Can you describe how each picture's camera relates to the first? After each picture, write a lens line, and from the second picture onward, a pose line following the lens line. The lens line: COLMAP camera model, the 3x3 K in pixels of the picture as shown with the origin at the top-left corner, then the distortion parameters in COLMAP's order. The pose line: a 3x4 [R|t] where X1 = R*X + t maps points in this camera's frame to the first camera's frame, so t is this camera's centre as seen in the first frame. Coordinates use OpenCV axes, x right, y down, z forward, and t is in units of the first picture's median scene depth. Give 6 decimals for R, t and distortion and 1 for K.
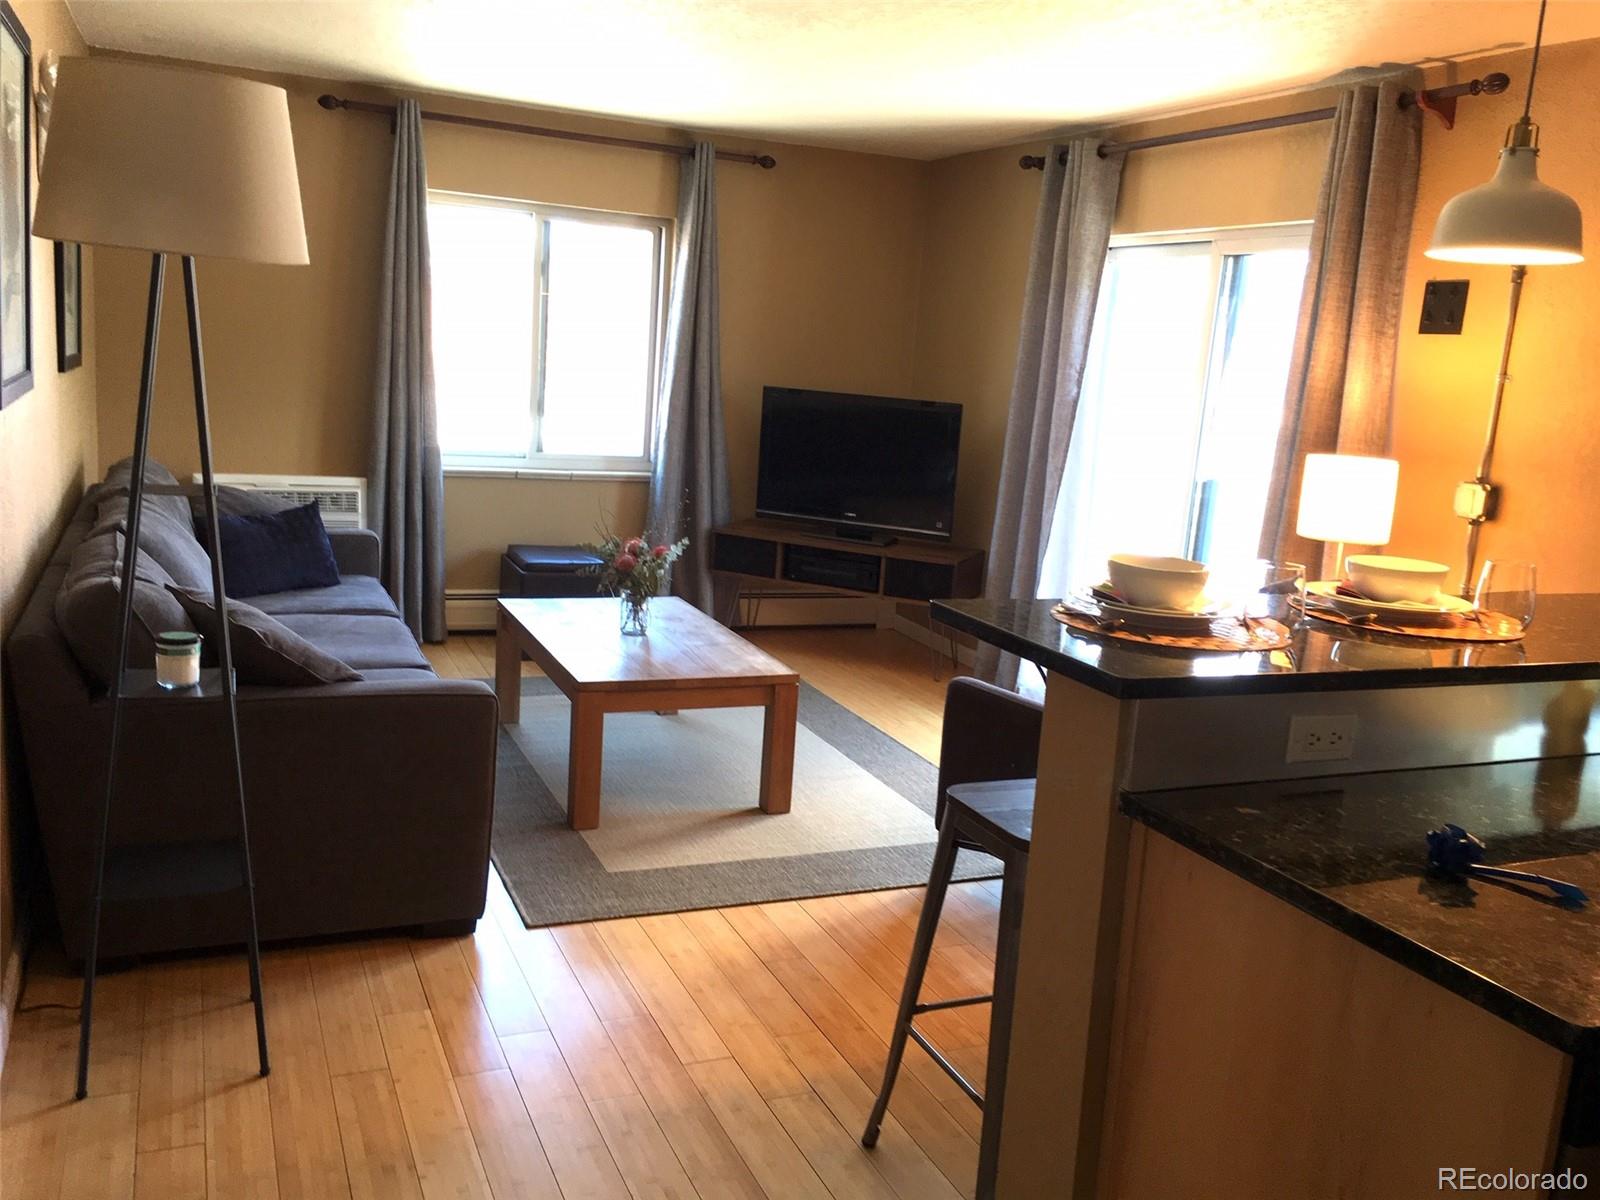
lens RADIAL K [[1360.0, 0, 800.0], [0, 1360.0, 600.0], [0, 0, 1]] dist [0.008475, 0.002448]
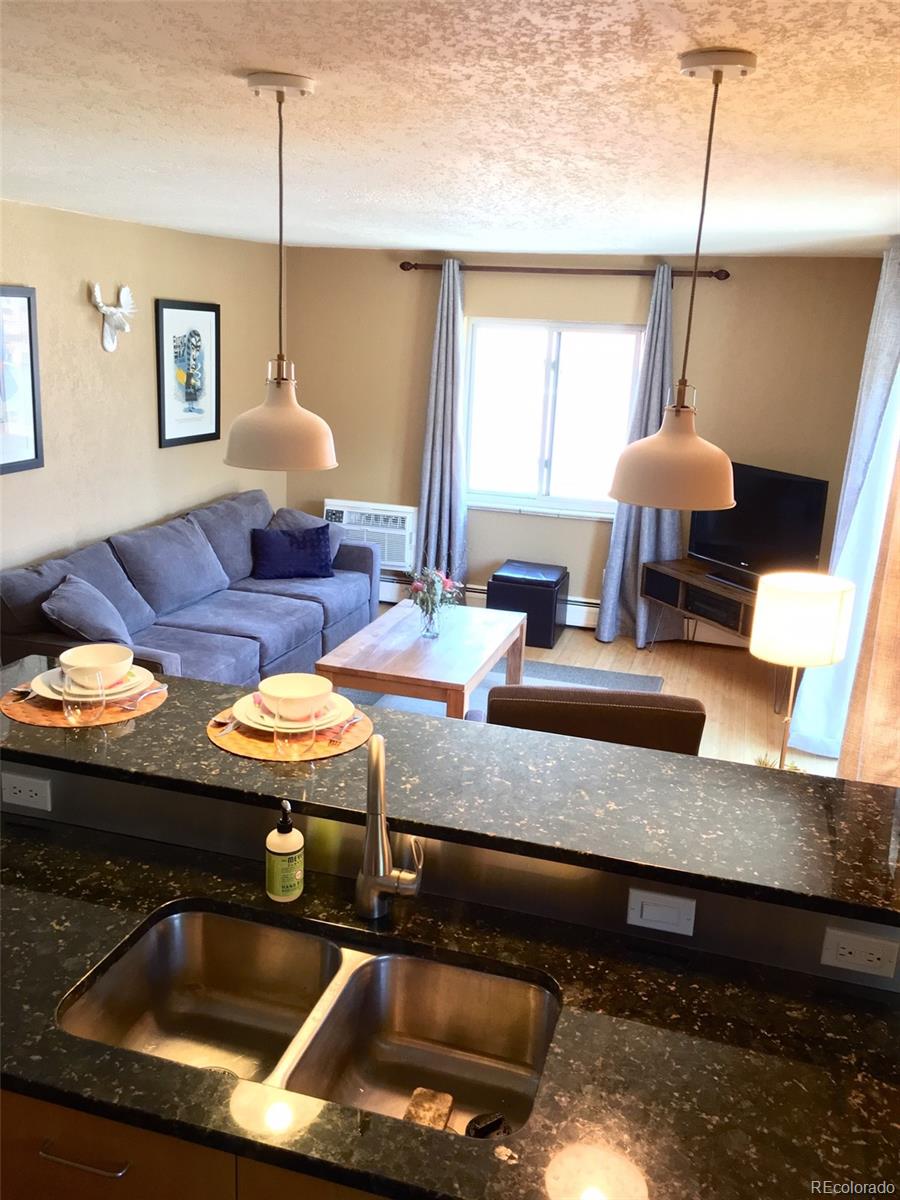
lens RADIAL K [[1009.1, 0, 450.0], [0, 1009.1, 600.0], [0, 0, 1]] dist [0.044936, 0.005098]
pose [[0.751534, 0.135621, -0.645603, 0.471247], [-0.109752, 0.990706, 0.080356, -0.082349], [0.650501, 0.010466, 0.759433, 0.149542]]
